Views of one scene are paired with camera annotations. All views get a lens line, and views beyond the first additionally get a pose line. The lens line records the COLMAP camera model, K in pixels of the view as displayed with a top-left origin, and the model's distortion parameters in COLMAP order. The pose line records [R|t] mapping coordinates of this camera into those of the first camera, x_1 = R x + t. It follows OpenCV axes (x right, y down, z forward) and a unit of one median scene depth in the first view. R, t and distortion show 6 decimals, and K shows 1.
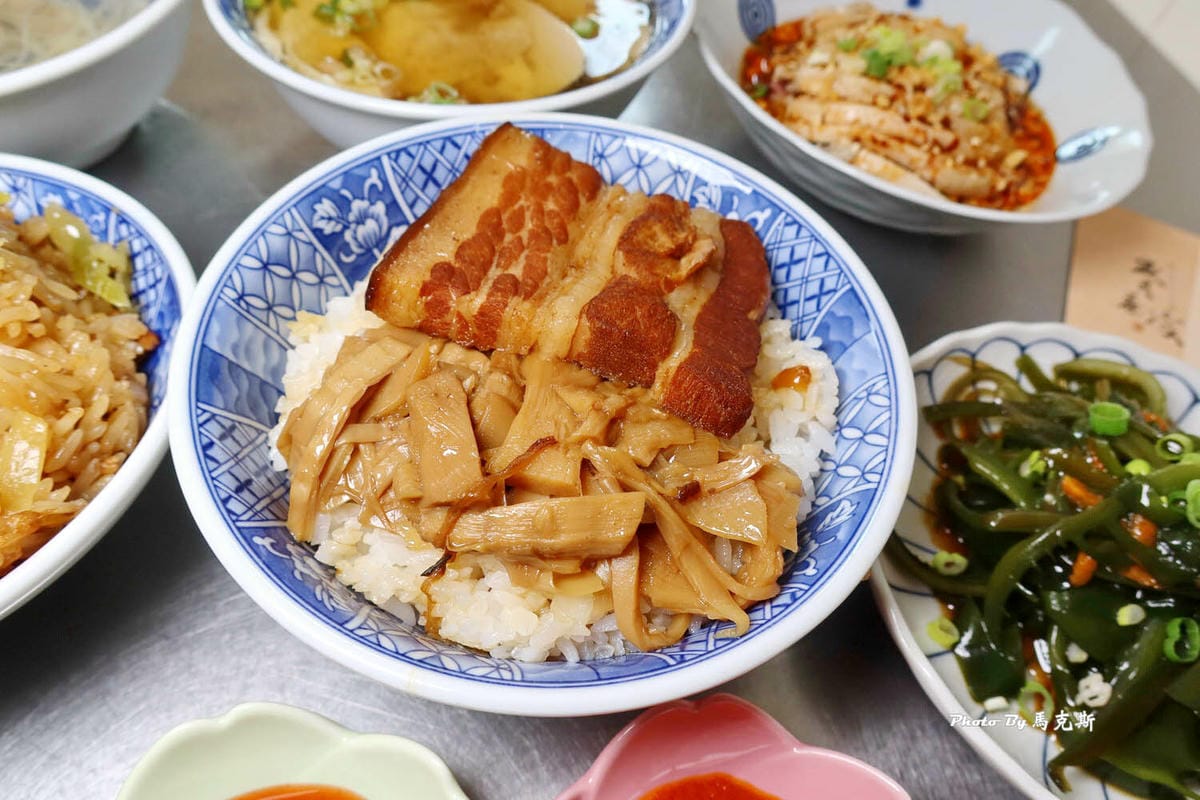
lens RADIAL K [[811.7, 0, 597.9], [0, 811.7, 398.9], [0, 0, 1]] dist [-0.012566, 0.000494]
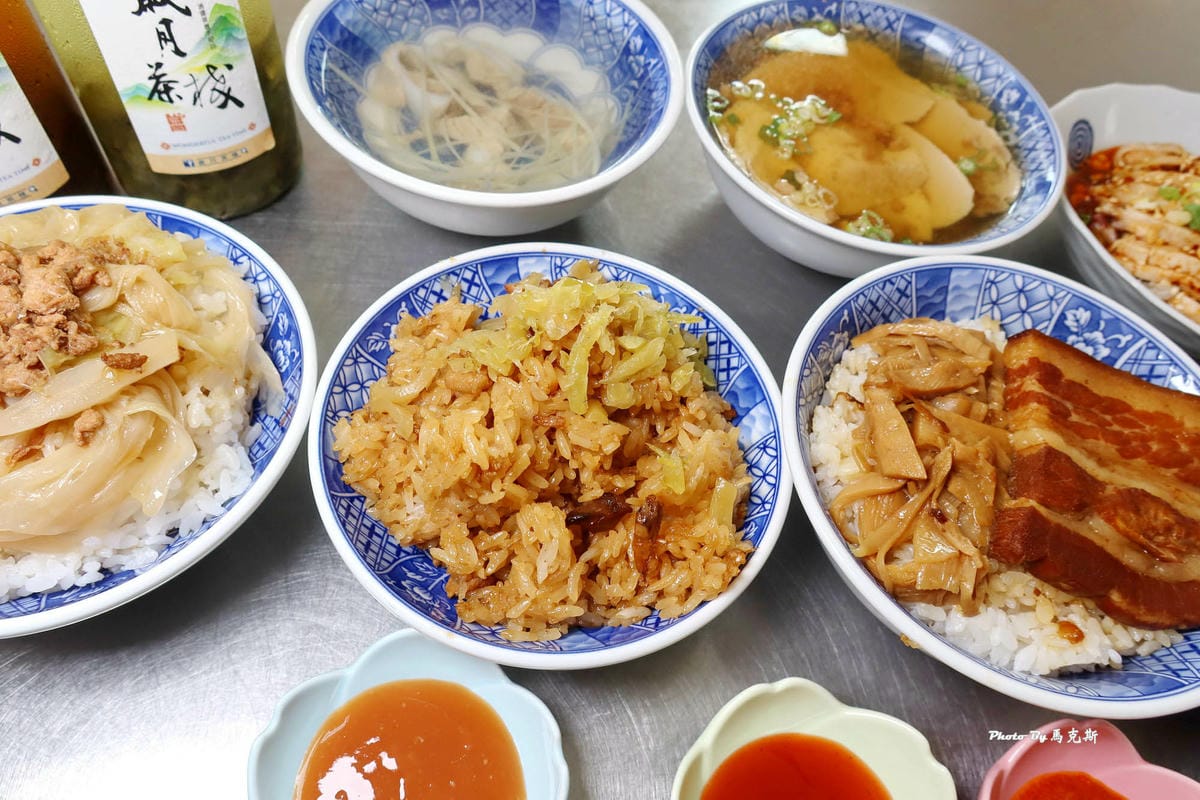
lens RADIAL K [[811.7, 0, 606.9], [0, 811.7, 396.0], [0, 0, 1]] dist [-0.012566, 0.000494]
pose [[0.037728, 0.798088, -0.601359, 0.637871], [-0.870730, 0.321529, 0.372086, 0.015341], [0.490312, 0.509583, 0.707050, -0.377568]]
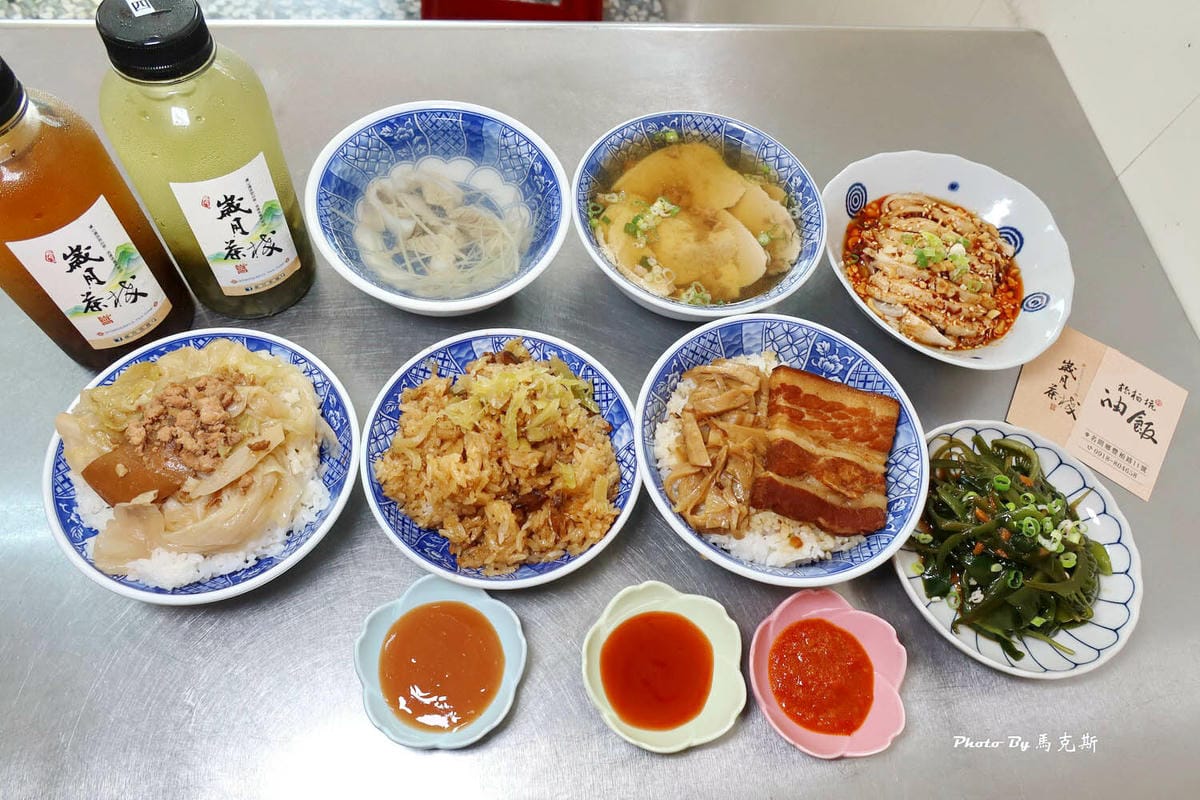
lens RADIAL K [[811.7, 0, 604.8], [0, 811.7, 391.3], [0, 0, 1]] dist [-0.012566, 0.000494]
pose [[0.126228, 0.841006, -0.526094, 0.956253], [-0.853692, 0.362207, 0.374188, -0.536761], [0.505250, 0.401889, 0.763680, -1.088605]]
